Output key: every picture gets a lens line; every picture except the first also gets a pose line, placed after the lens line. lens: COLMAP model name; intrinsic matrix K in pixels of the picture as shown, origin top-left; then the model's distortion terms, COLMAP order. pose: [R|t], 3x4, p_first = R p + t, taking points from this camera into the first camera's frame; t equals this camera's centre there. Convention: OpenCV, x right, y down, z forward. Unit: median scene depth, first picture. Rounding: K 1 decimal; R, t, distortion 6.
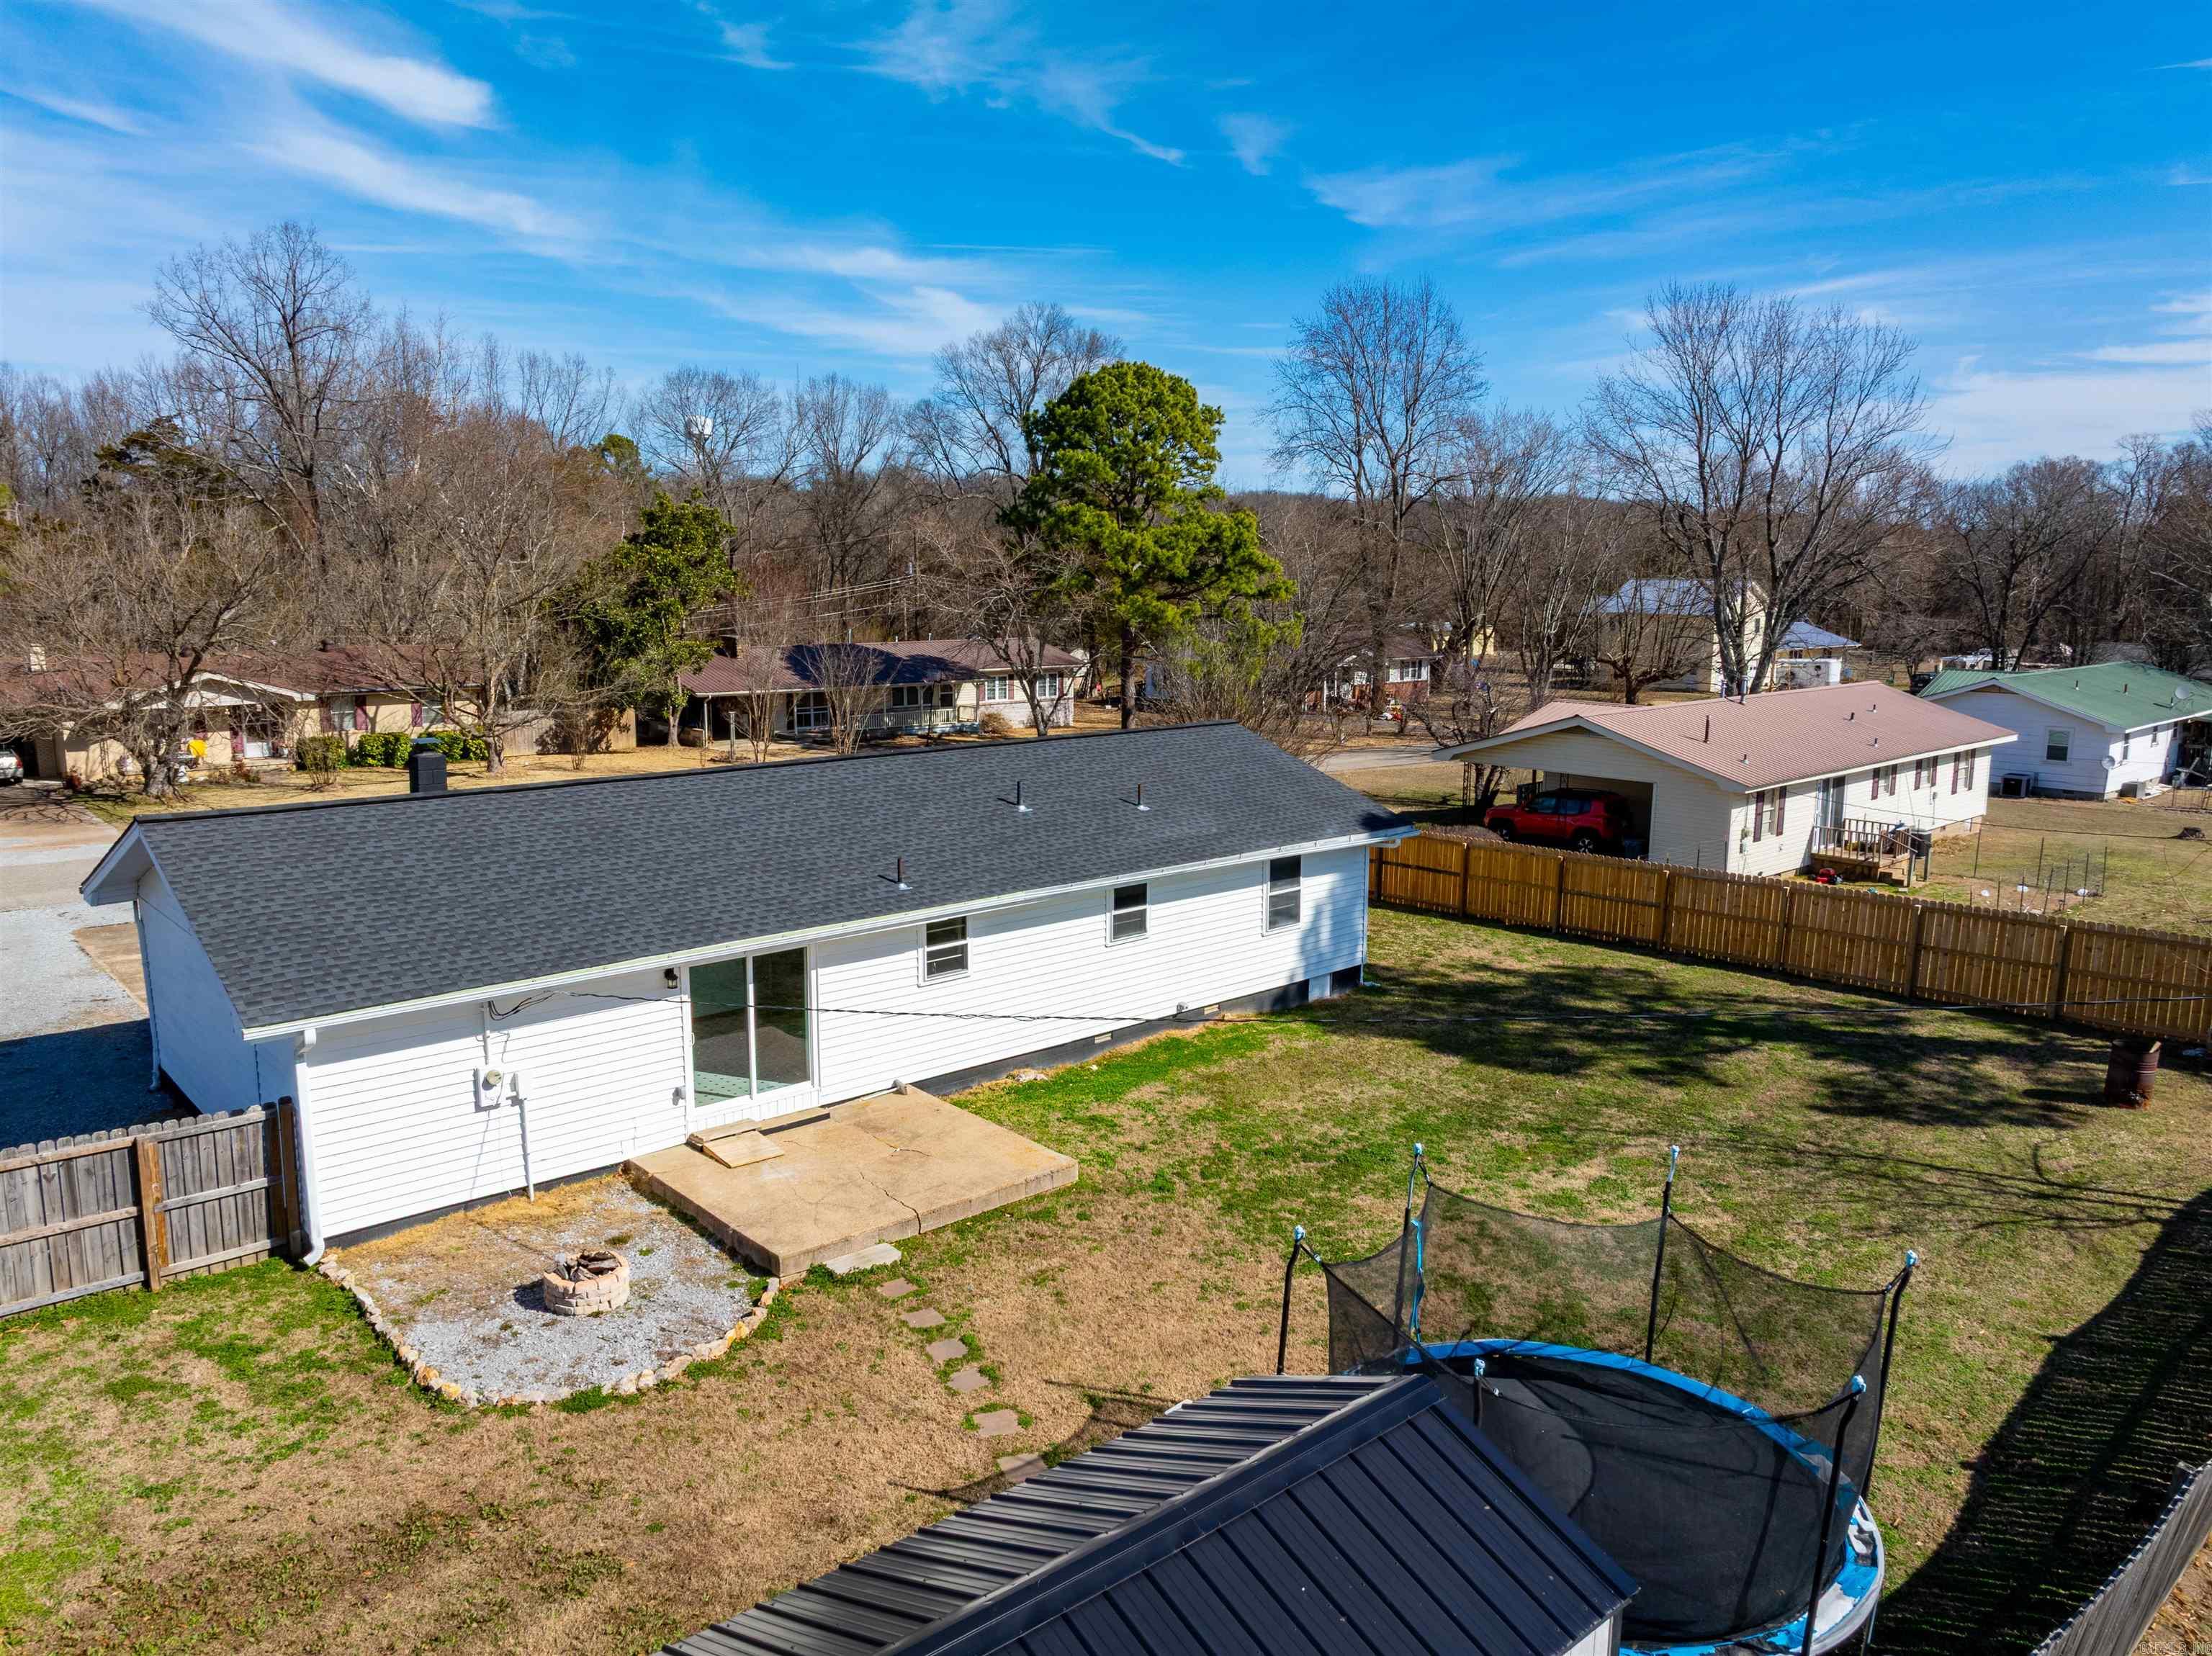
lens RADIAL K [[1557.3, 0, 1113.5], [0, 1557.3, 836.6], [0, 0, 1]] dist [-0.040715, 0.028997]
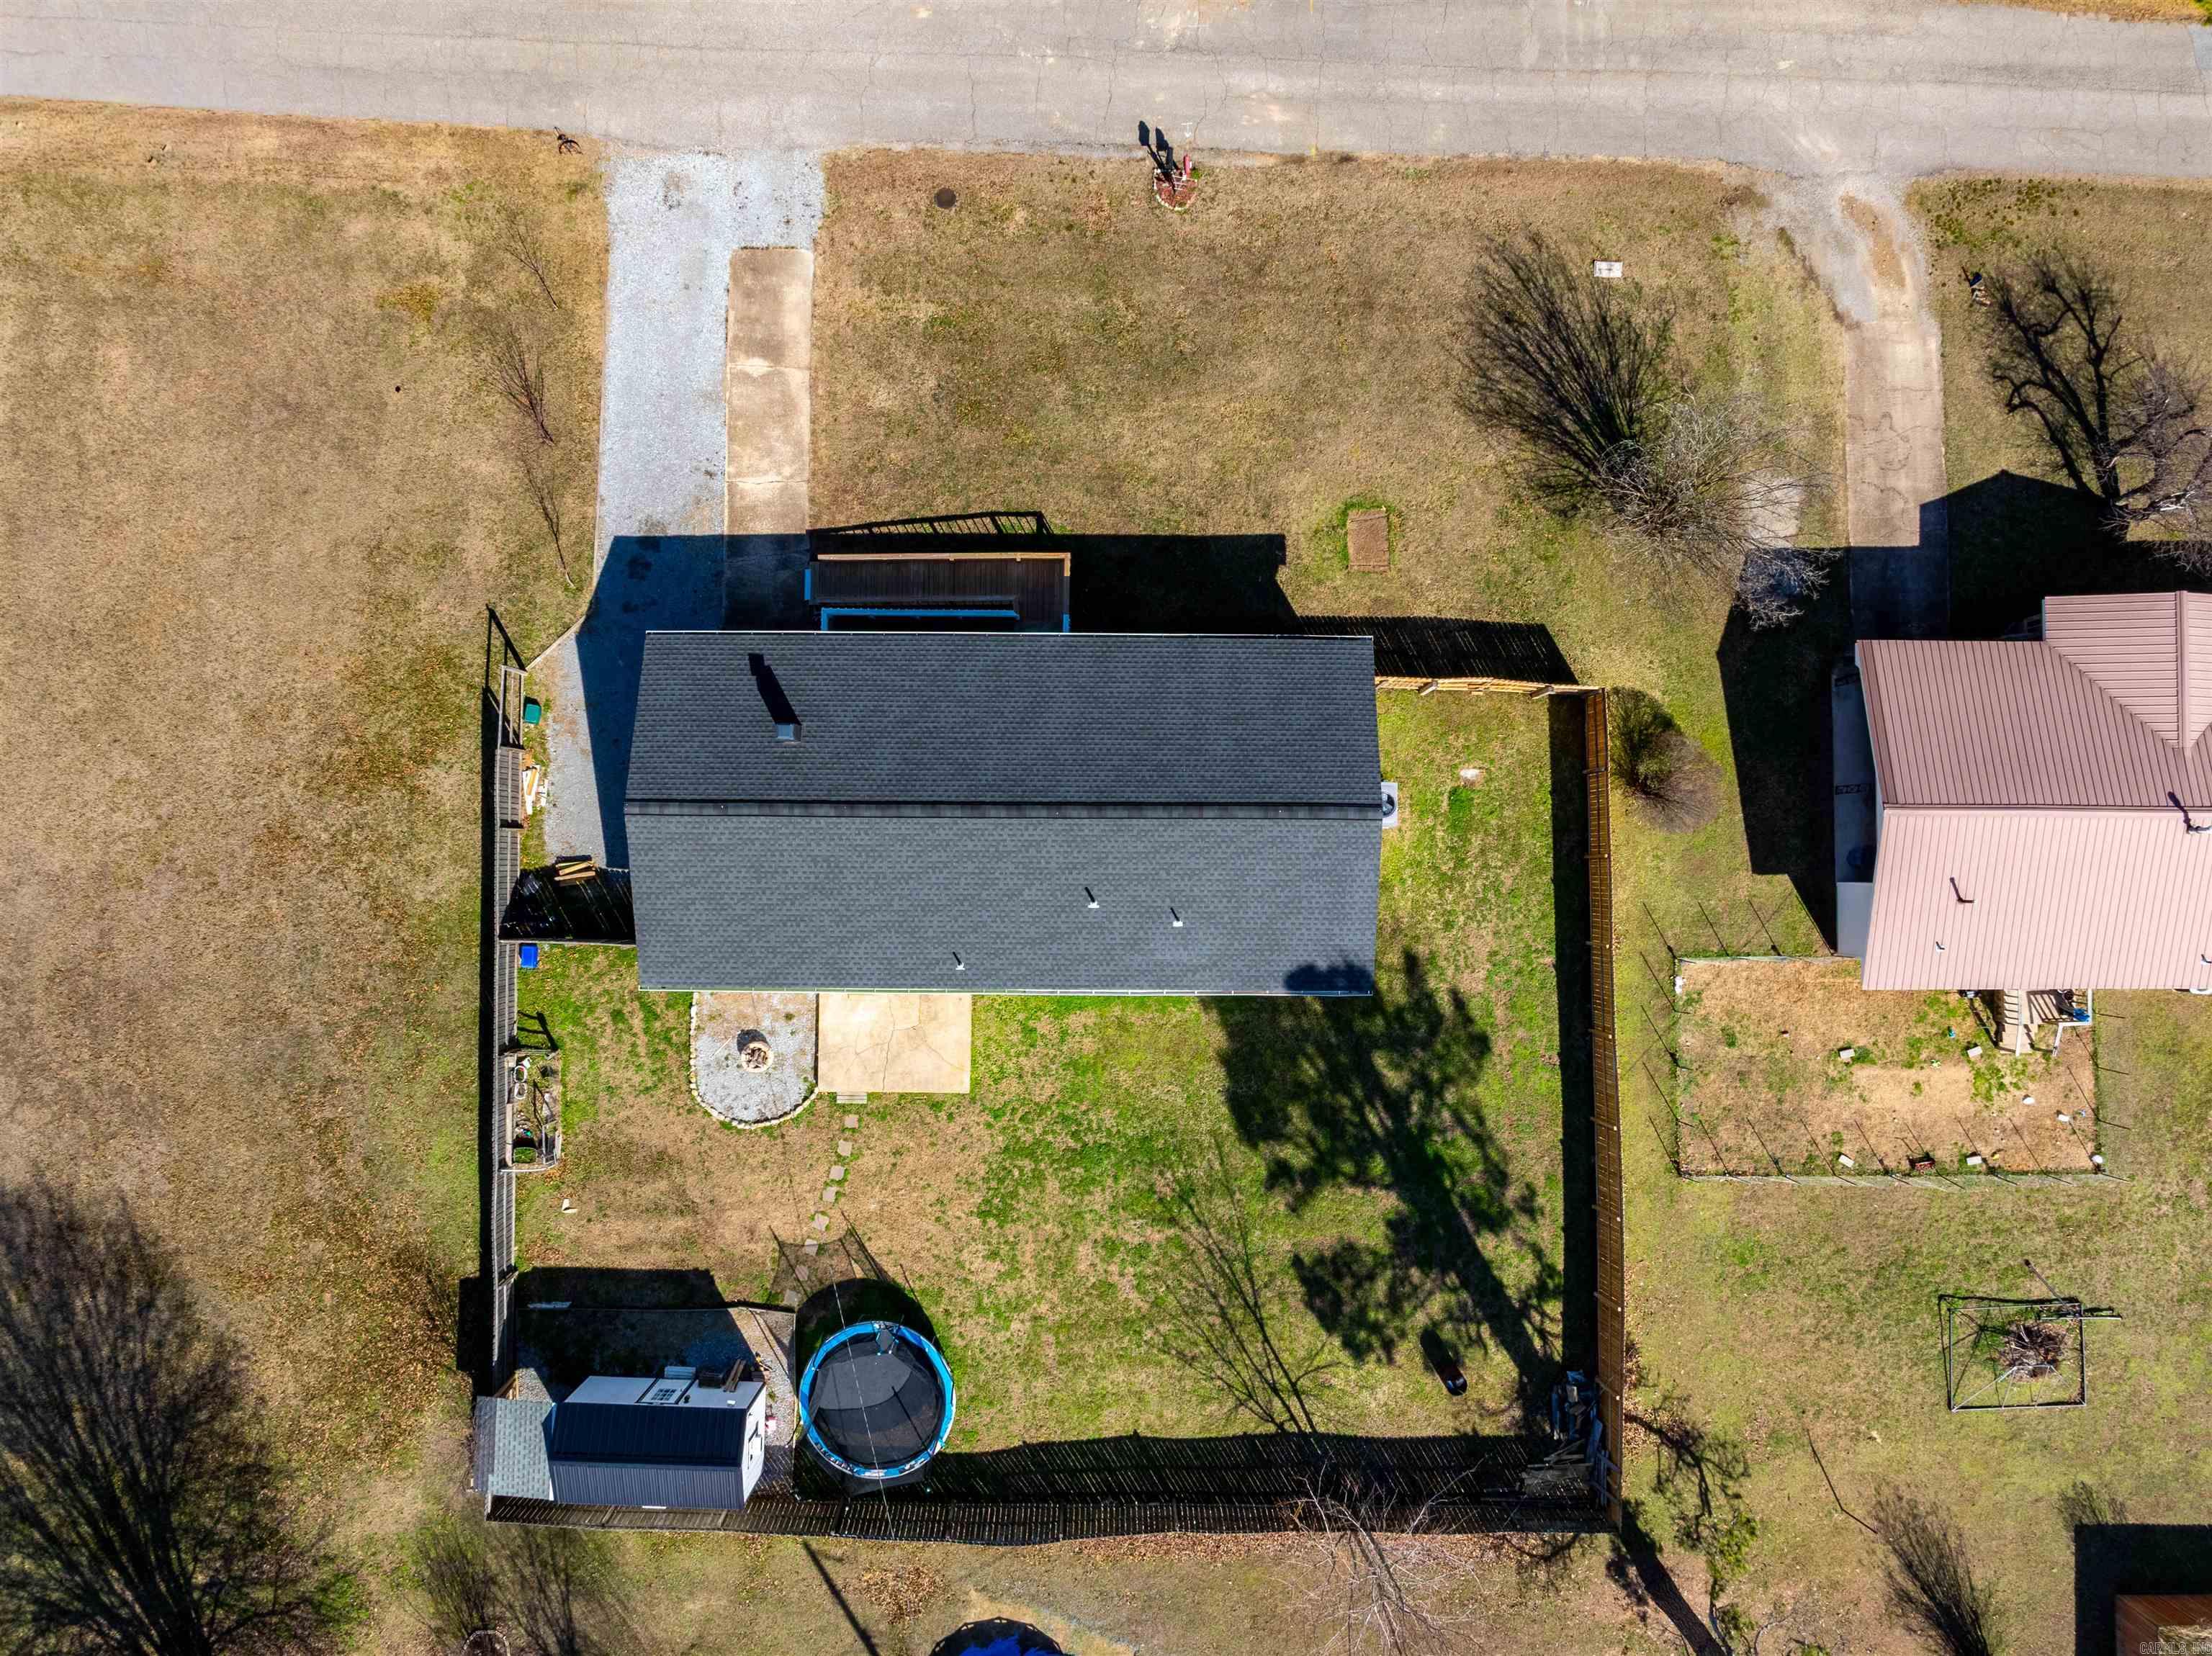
lens RADIAL K [[1557.3, 0, 1092.5], [0, 1557.3, 816.2], [0, 0, 1]] dist [-0.040715, 0.028997]
pose [[0.736456, 0.676179, -0.020349, -0.100196], [-0.124106, 0.164616, 0.978519, -1.807094], [0.665003, -0.718111, 0.205150, 0.819869]]
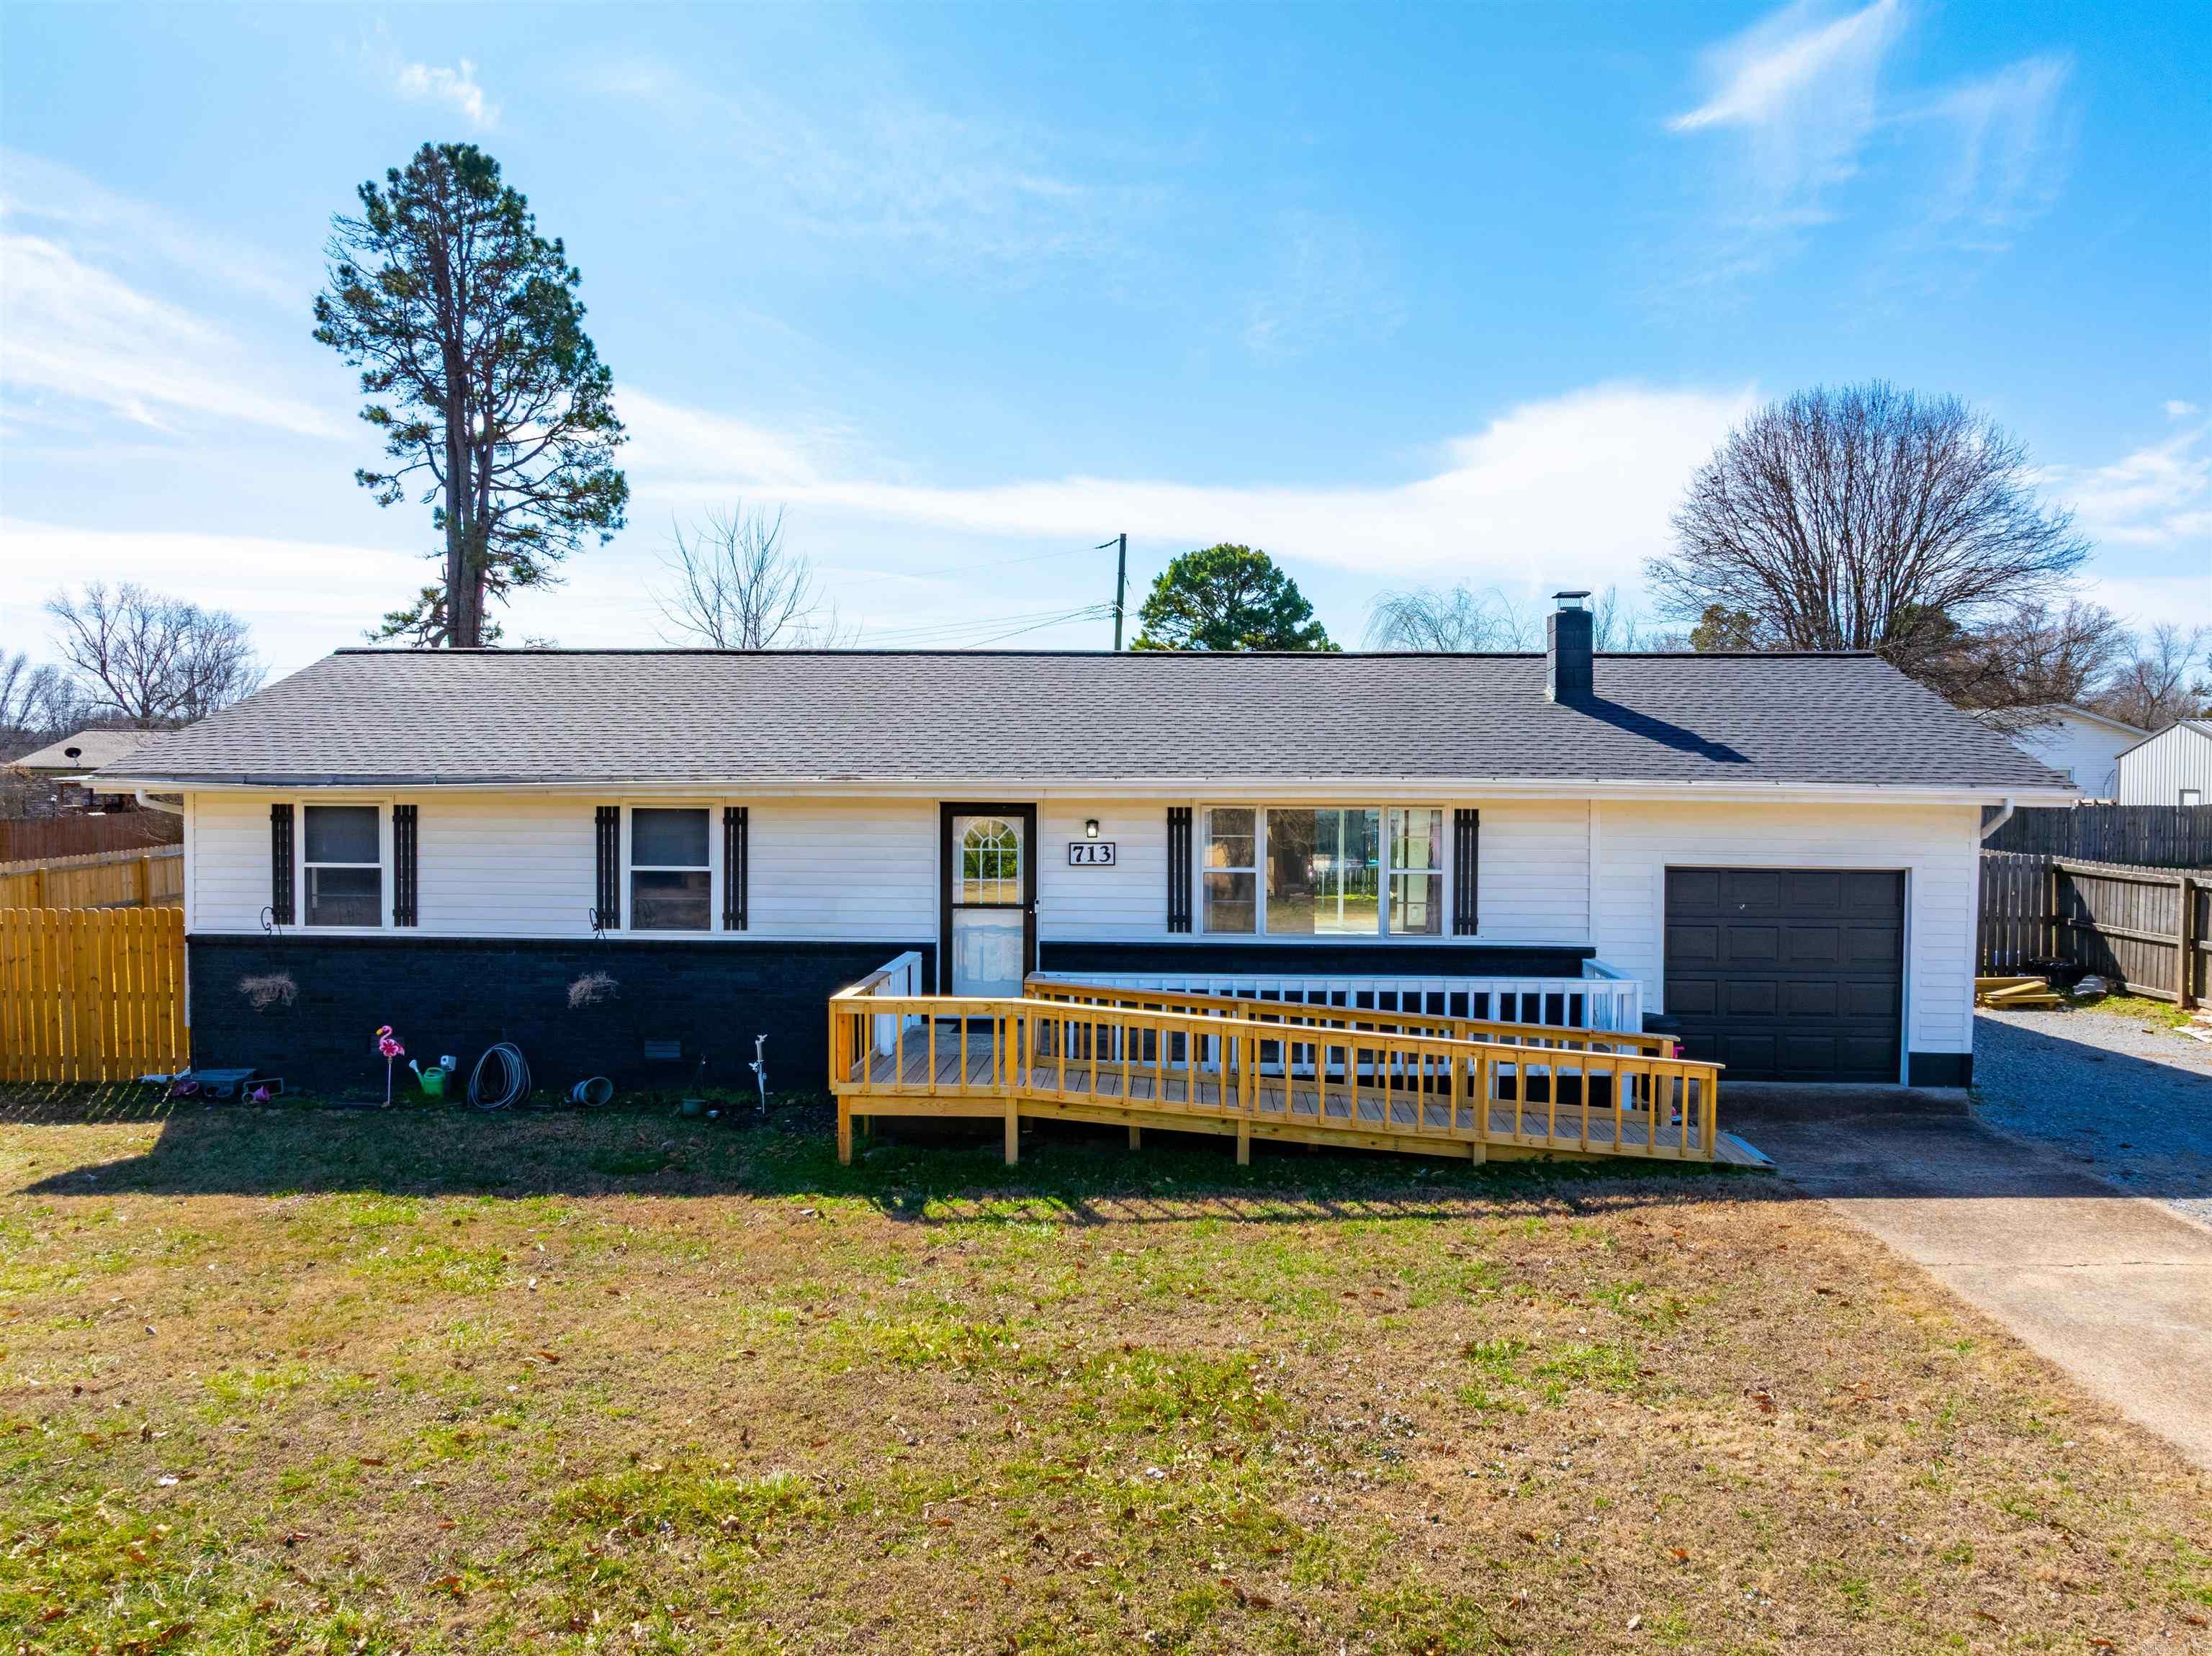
lens RADIAL K [[1557.3, 0, 1115.1], [0, 1557.3, 818.5], [0, 0, 1]] dist [-0.040715, 0.028997]
pose [[-0.707694, -0.034001, 0.705700, -0.845449], [0.113405, 0.980424, 0.160962, -0.104677], [-0.697358, 0.193942, -0.689984, 1.733847]]
